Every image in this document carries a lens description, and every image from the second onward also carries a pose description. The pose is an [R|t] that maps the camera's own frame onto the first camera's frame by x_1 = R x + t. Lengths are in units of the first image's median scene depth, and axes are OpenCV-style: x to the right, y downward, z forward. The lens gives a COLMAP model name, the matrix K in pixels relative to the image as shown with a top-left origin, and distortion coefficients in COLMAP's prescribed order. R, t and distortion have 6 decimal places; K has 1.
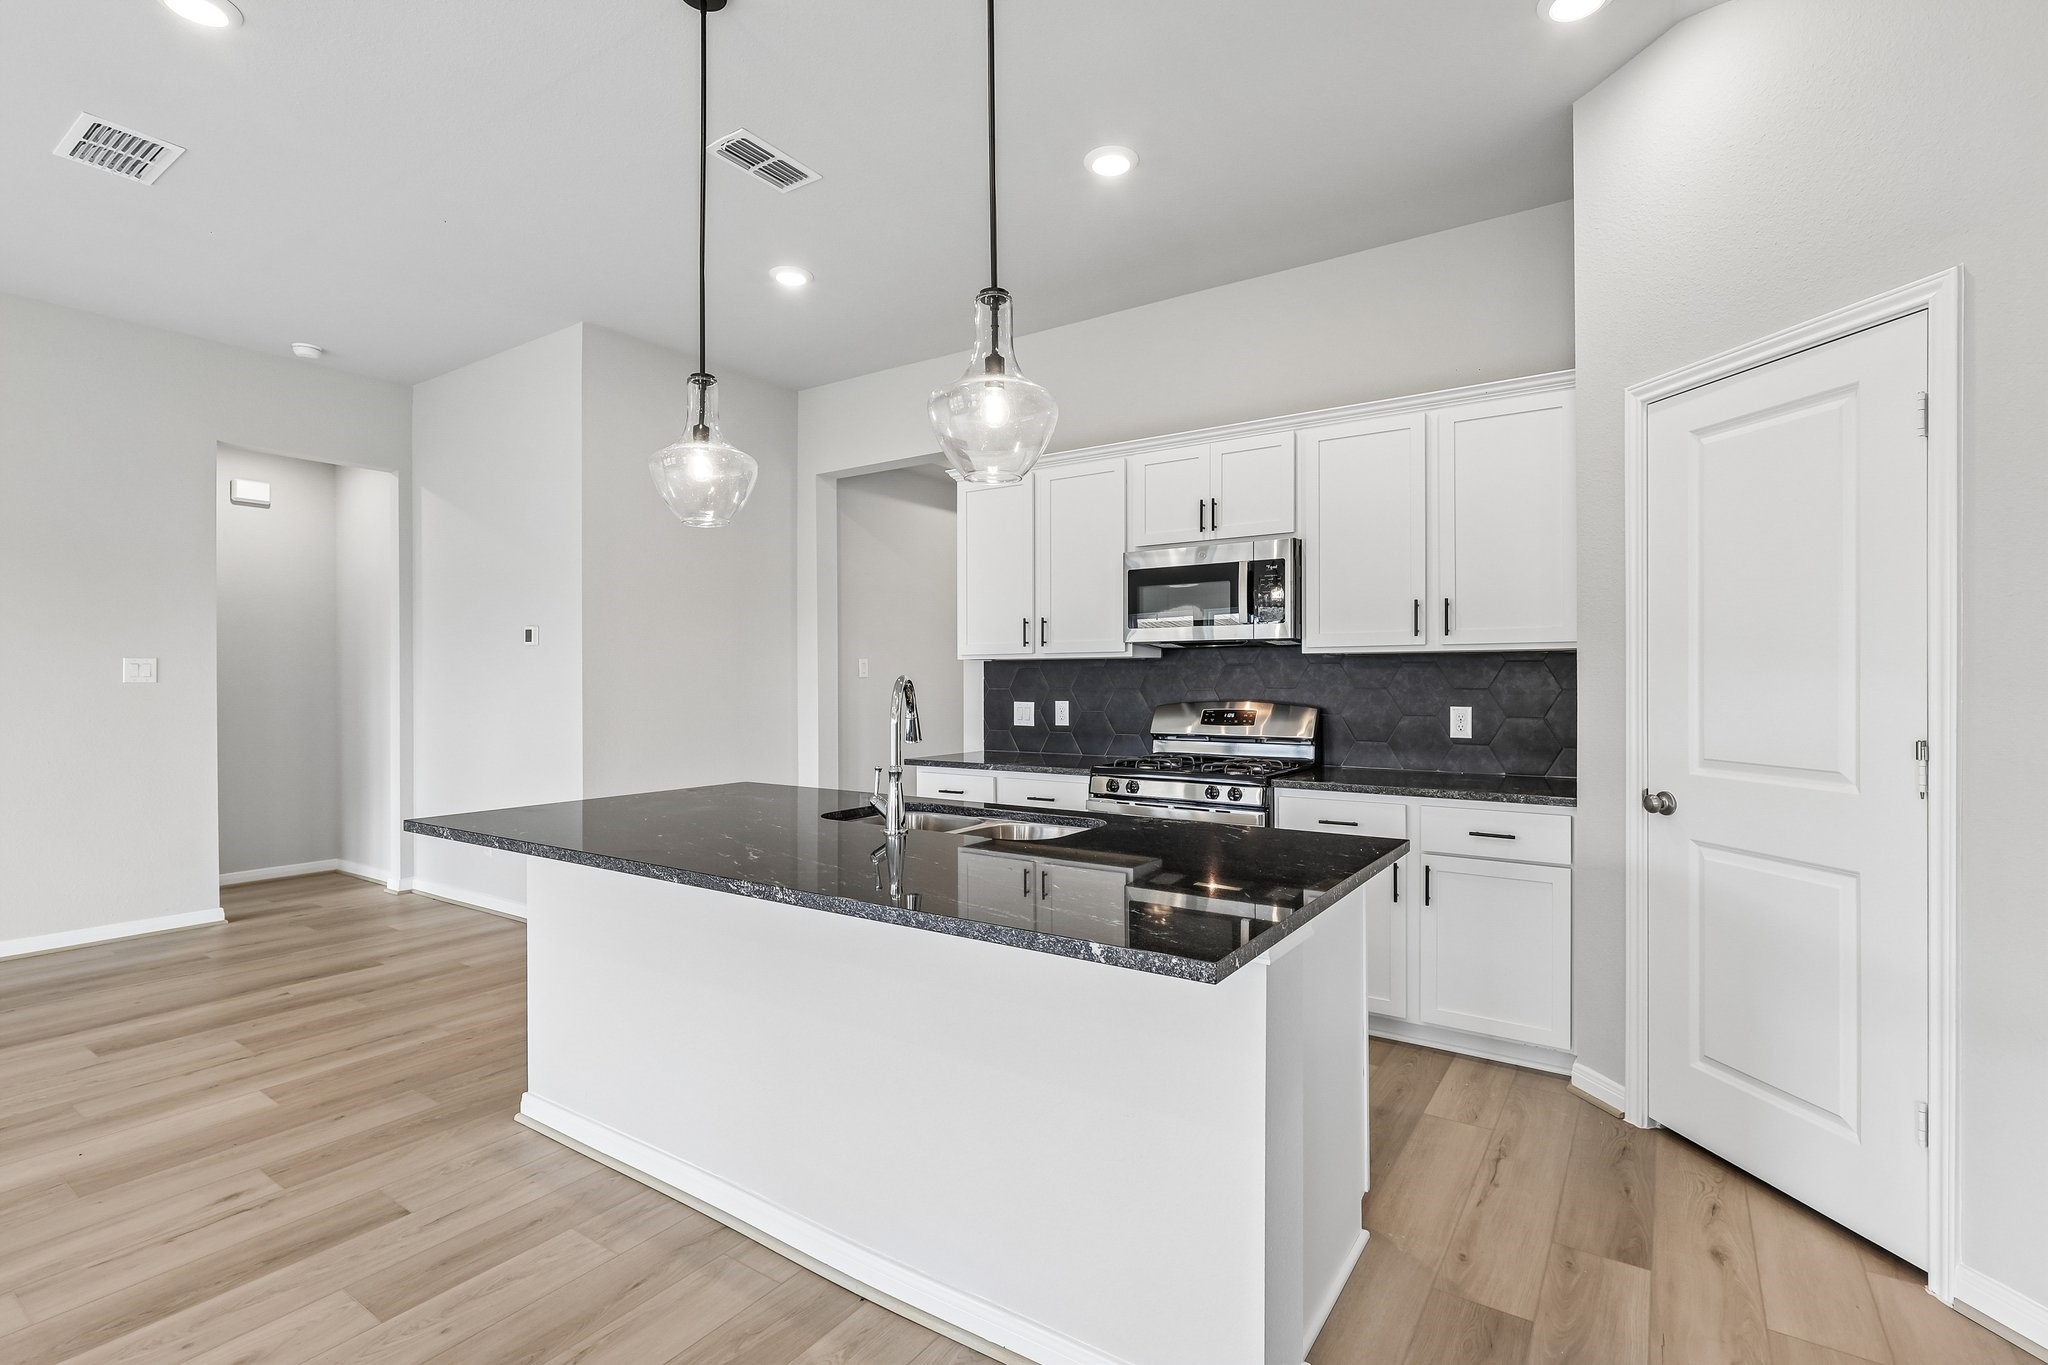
lens RADIAL K [[943.7, 0, 1030.0], [0, 943.7, 681.0], [0, 0, 1]] dist [0.001666, 0.000816]
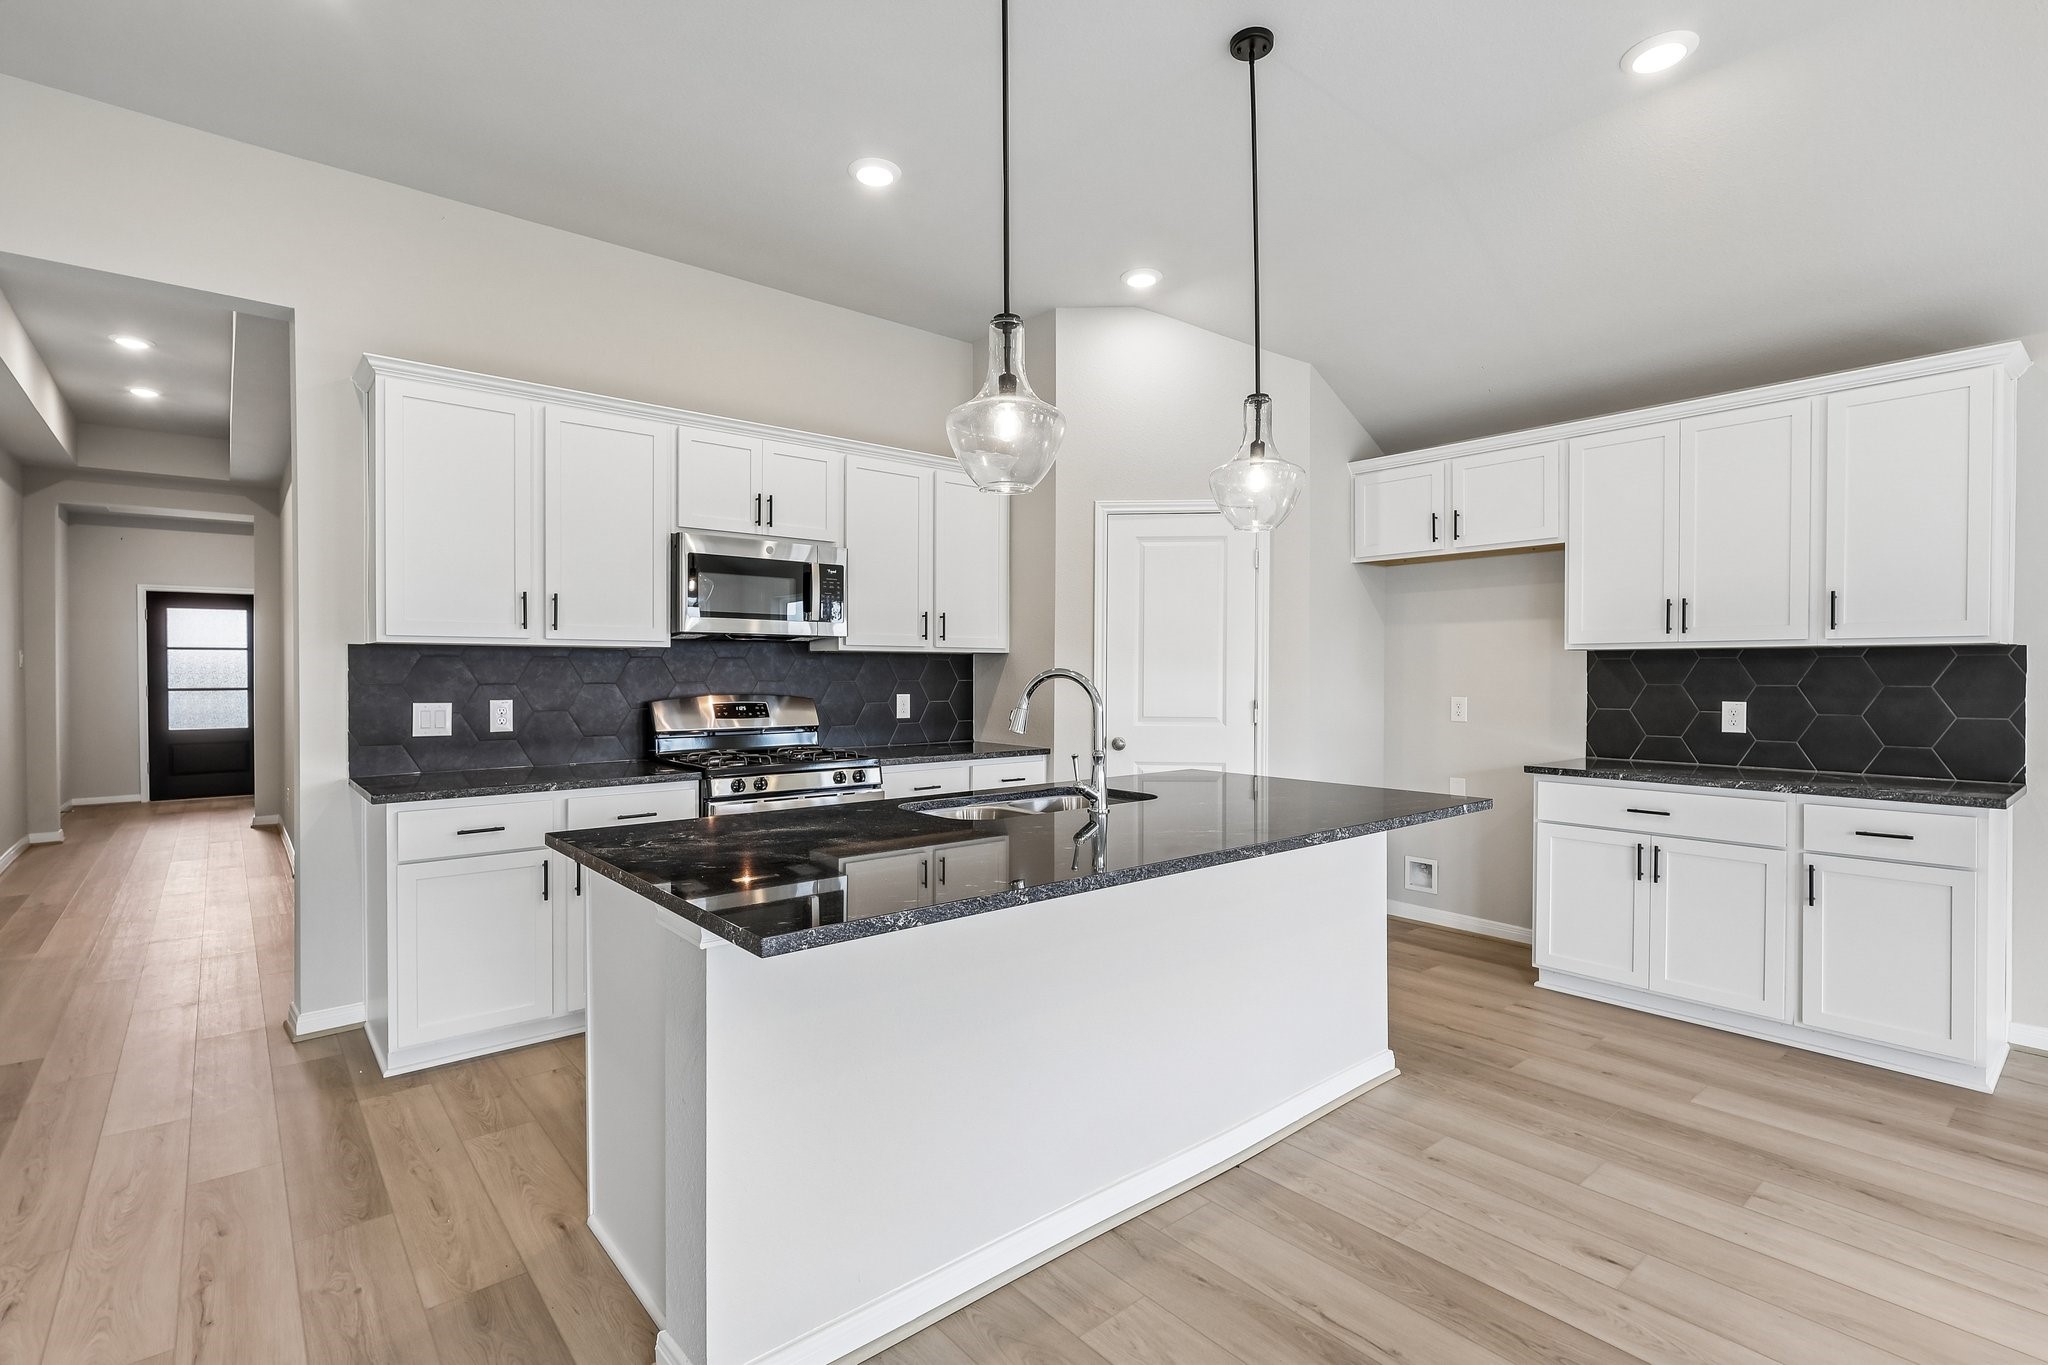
lens RADIAL K [[943.7, 0, 1023.7], [0, 943.7, 684.9], [0, 0, 1]] dist [0.001666, 0.000816]
pose [[0.274069, -0.008478, 0.961673, -0.782747], [-0.000948, 0.999958, 0.009086, 0.002055], [-0.961710, -0.003402, 0.274049, 0.501180]]
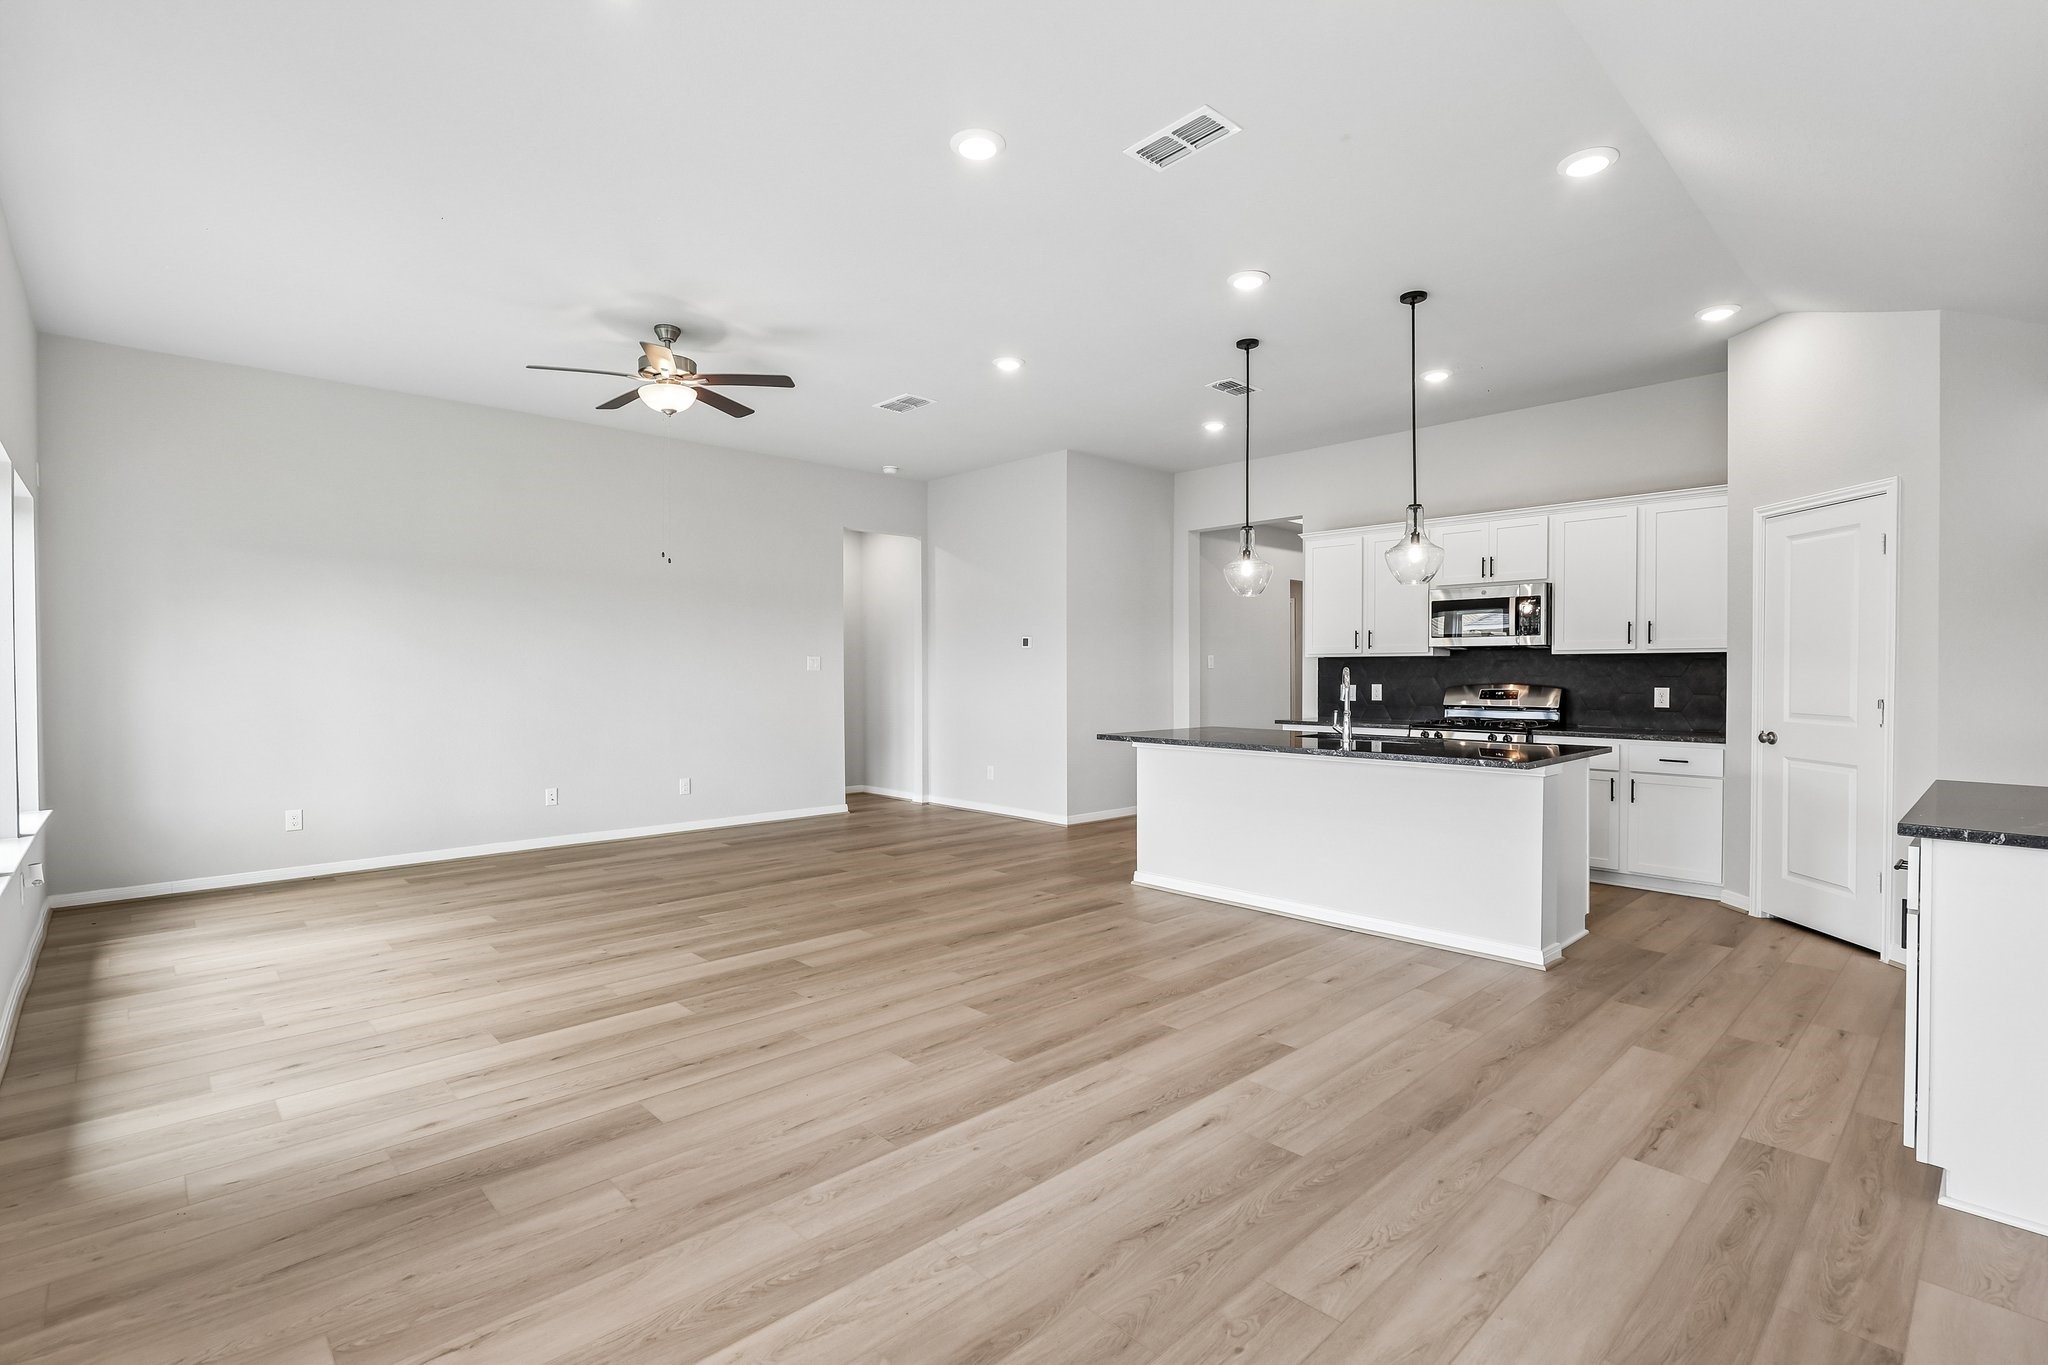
lens RADIAL K [[943.7, 0, 1028.6], [0, 943.7, 681.9], [0, 0, 1]] dist [0.001666, 0.000816]
pose [[0.977256, 0.004205, -0.212023, -0.252586], [-0.001818, 0.999933, 0.011451, 0.001617], [0.212057, -0.010805, 0.977198, -0.796496]]
